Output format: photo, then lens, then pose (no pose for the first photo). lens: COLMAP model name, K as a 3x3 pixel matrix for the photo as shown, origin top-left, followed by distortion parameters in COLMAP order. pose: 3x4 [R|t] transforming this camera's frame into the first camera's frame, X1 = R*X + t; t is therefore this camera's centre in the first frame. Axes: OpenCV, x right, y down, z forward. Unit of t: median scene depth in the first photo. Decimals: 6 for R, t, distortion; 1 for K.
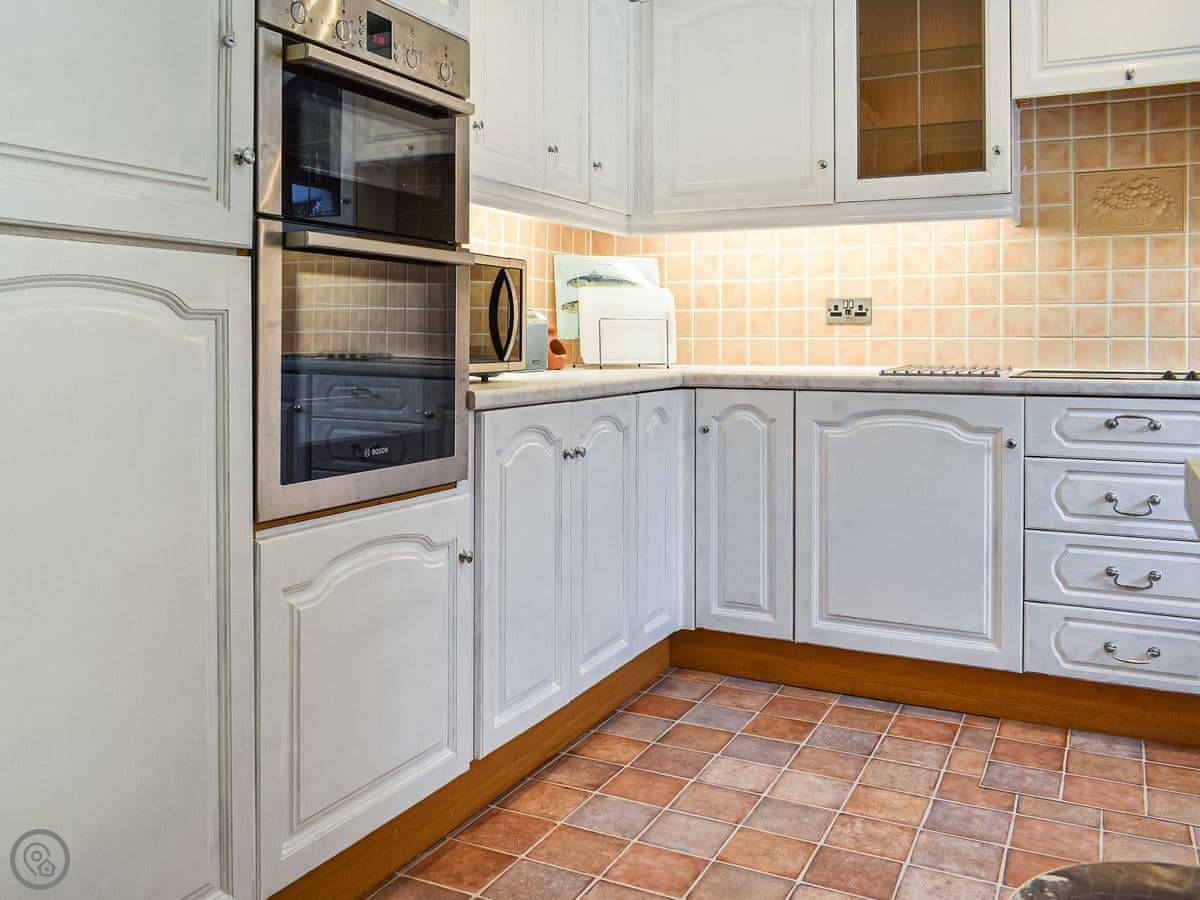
lens RADIAL K [[1052.4, 0, 598.8], [0, 1052.4, 418.5], [0, 0, 1]] dist [-0.004398, 0.004638]
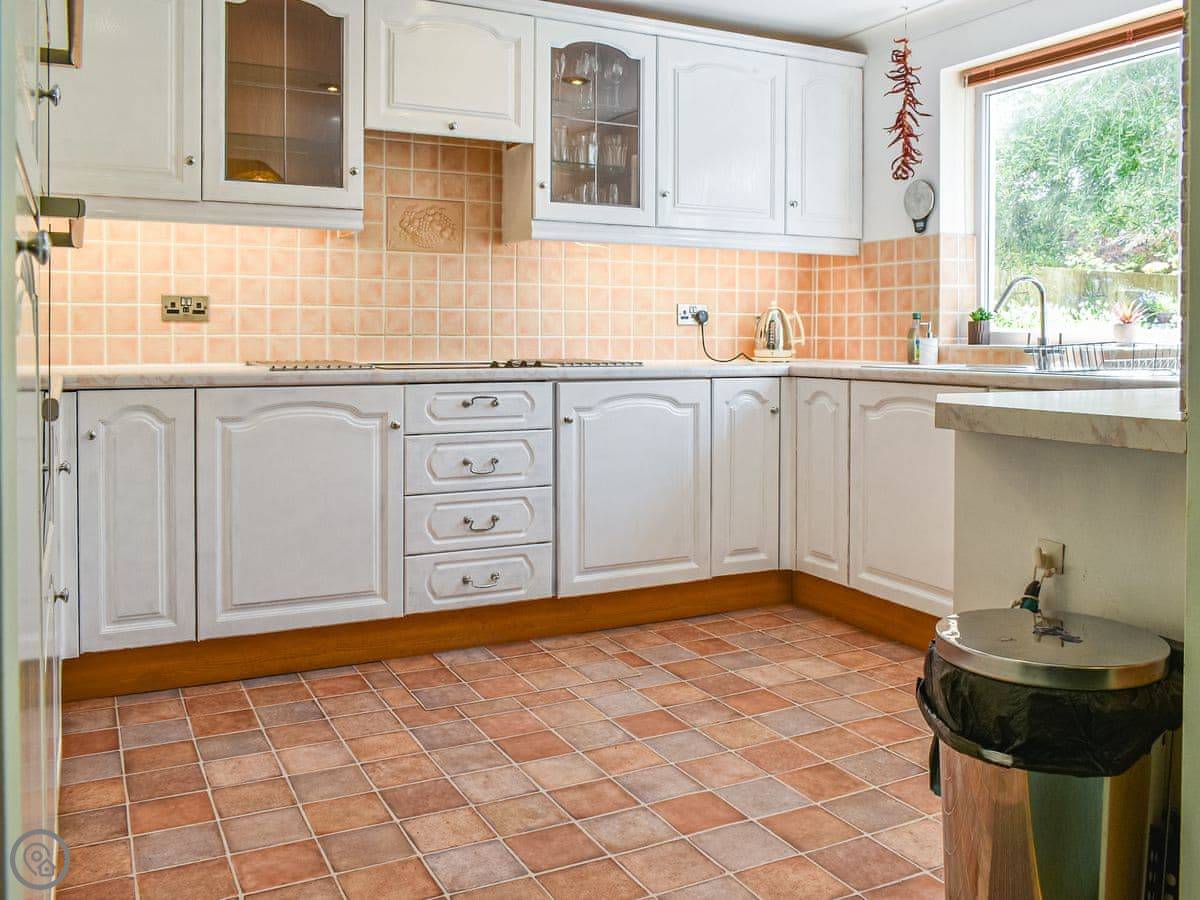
lens RADIAL K [[1019.2, 0, 600.0], [0, 1019.2, 450.0], [0, 0, 1]] dist [-0.008836, 0.009074]
pose [[0.595916, -0.087261, 0.798292, -0.371243], [0.059473, 0.996144, 0.064493, -0.008253], [-0.800842, 0.009044, 0.598808, 0.124375]]
